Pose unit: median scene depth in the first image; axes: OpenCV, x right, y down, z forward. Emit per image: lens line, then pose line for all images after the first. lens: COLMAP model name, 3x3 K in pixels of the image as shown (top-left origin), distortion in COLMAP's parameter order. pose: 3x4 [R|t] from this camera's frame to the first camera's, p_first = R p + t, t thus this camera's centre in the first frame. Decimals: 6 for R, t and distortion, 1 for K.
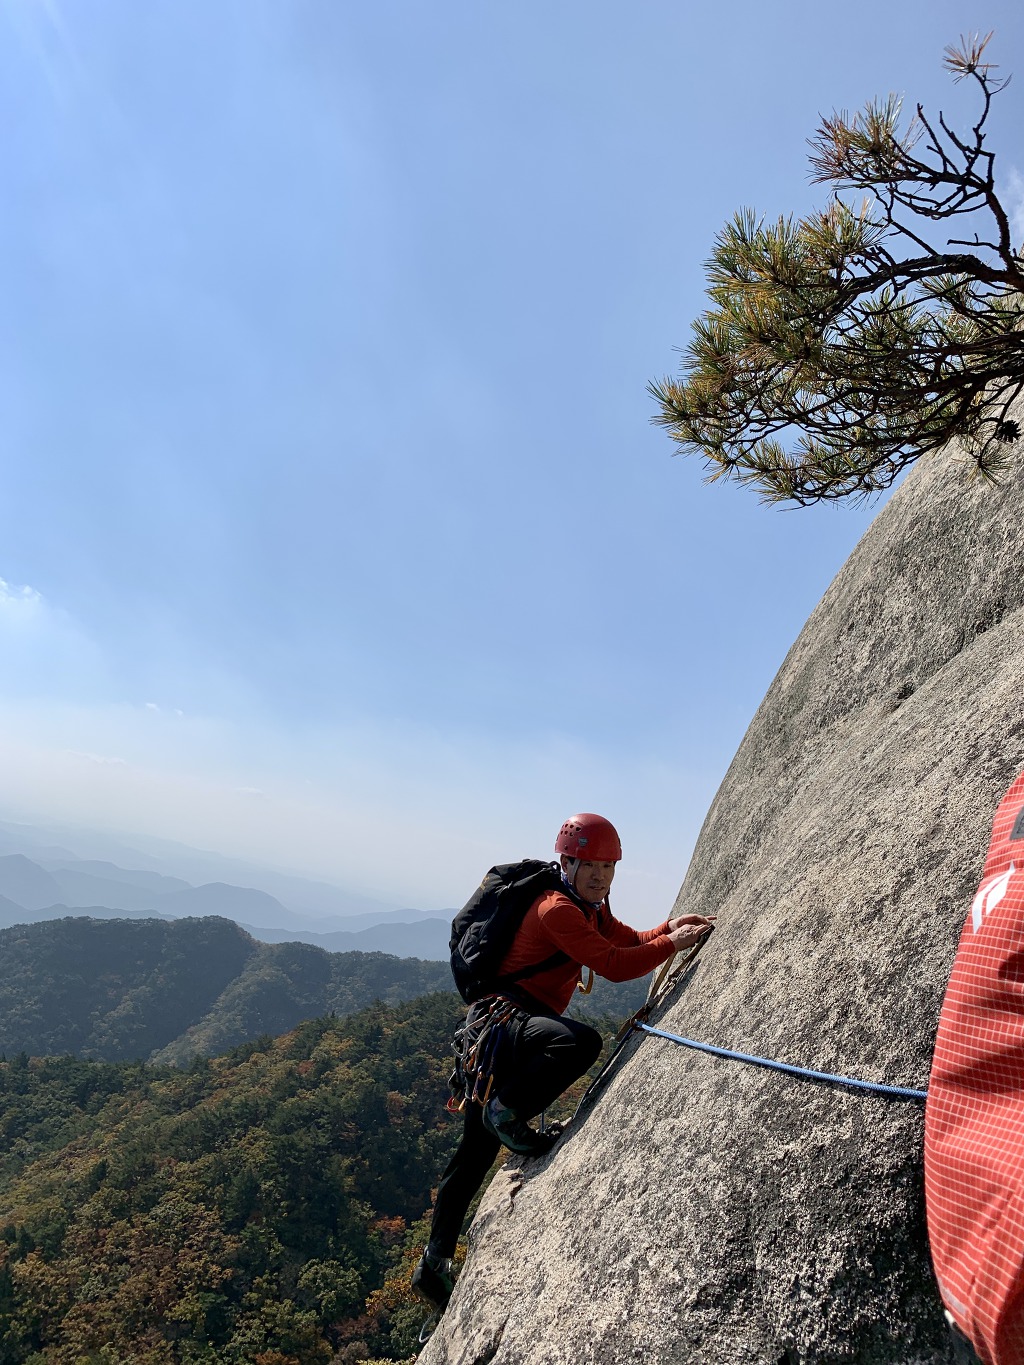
lens RADIAL K [[1036.7, 0, 518.1], [0, 1036.7, 682.1], [0, 0, 1]] dist [-0.000162, 0.004215]
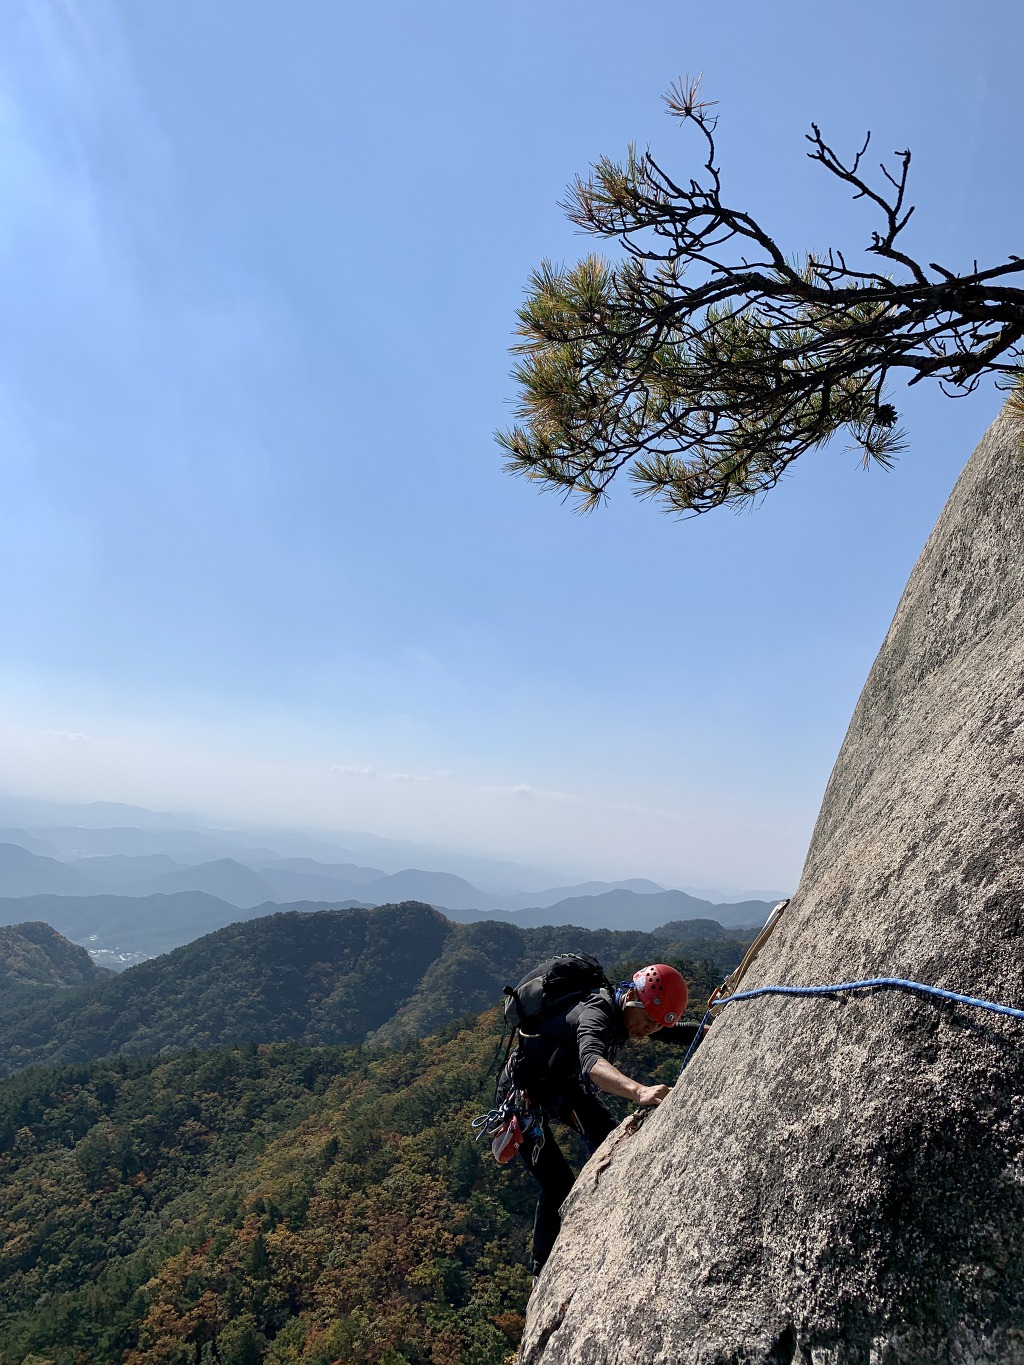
lens RADIAL K [[1032.7, 0, 512.0], [0, 1032.7, 682.5], [0, 0, 1]] dist [-0.002412, 0.005292]
pose [[0.981141, -0.105413, -0.162021, 0.180905], [0.109510, 0.993848, 0.016543, -0.030879], [0.159280, -0.033974, 0.986649, -0.029348]]
